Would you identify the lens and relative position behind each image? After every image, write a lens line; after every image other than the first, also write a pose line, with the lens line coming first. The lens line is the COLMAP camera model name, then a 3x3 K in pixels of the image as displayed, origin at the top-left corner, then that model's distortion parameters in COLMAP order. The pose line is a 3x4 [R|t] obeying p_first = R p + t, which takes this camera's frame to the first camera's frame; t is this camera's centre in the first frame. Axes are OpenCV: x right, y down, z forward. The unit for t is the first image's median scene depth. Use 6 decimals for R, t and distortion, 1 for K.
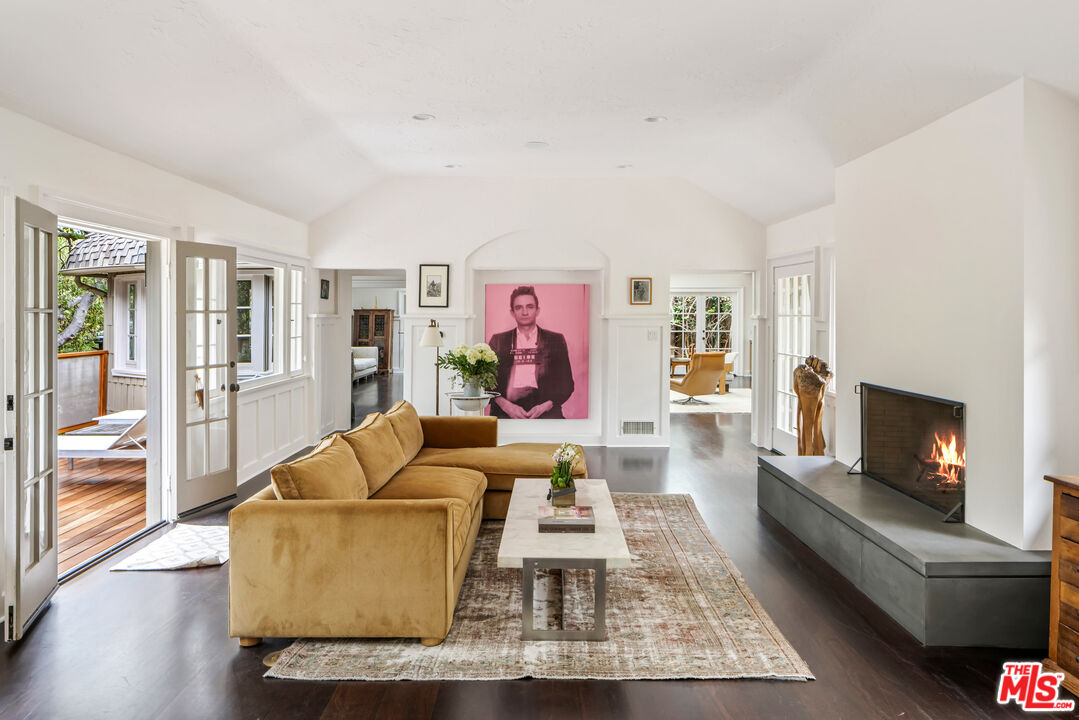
lens RADIAL K [[780.0, 0, 539.9], [0, 780.0, 336.6], [0, 0, 1]] dist [-0.003827, 0.001208]
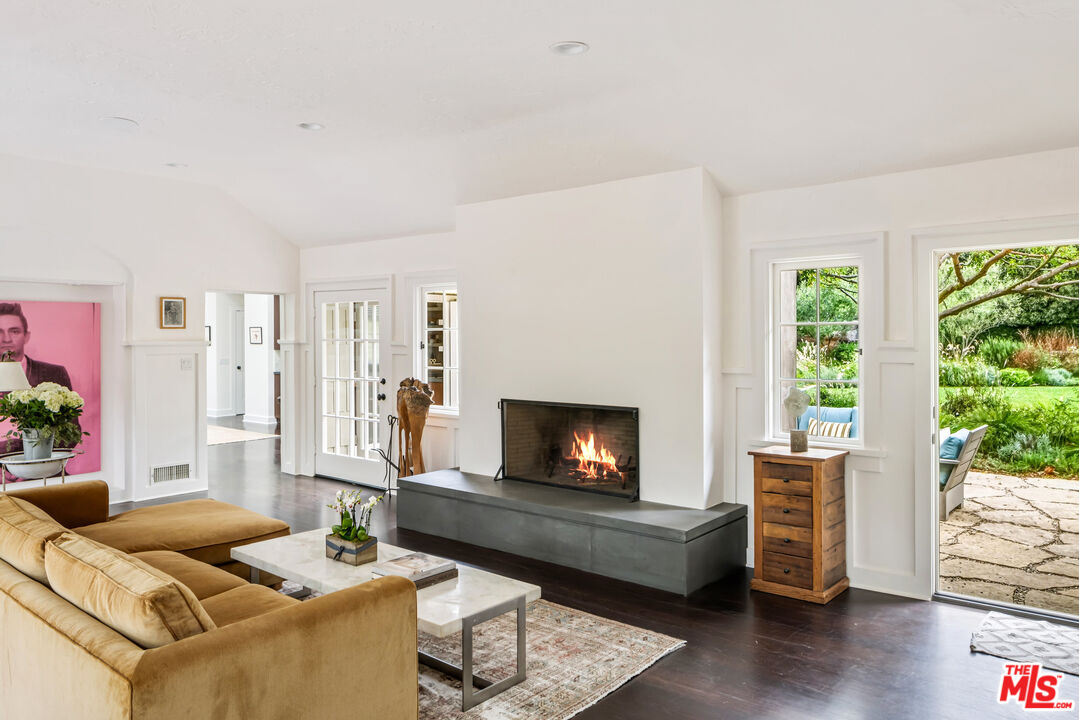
lens RADIAL K [[765.9, 0, 539.5], [0, 765.9, 360.0], [0, 0, 1]] dist [-0.008664, -0.000975]
pose [[0.632785, -0.029473, 0.773766, -0.417395], [0.027574, 0.999499, 0.015522, -0.013487], [-0.773836, 0.011513, 0.633281, 0.252557]]
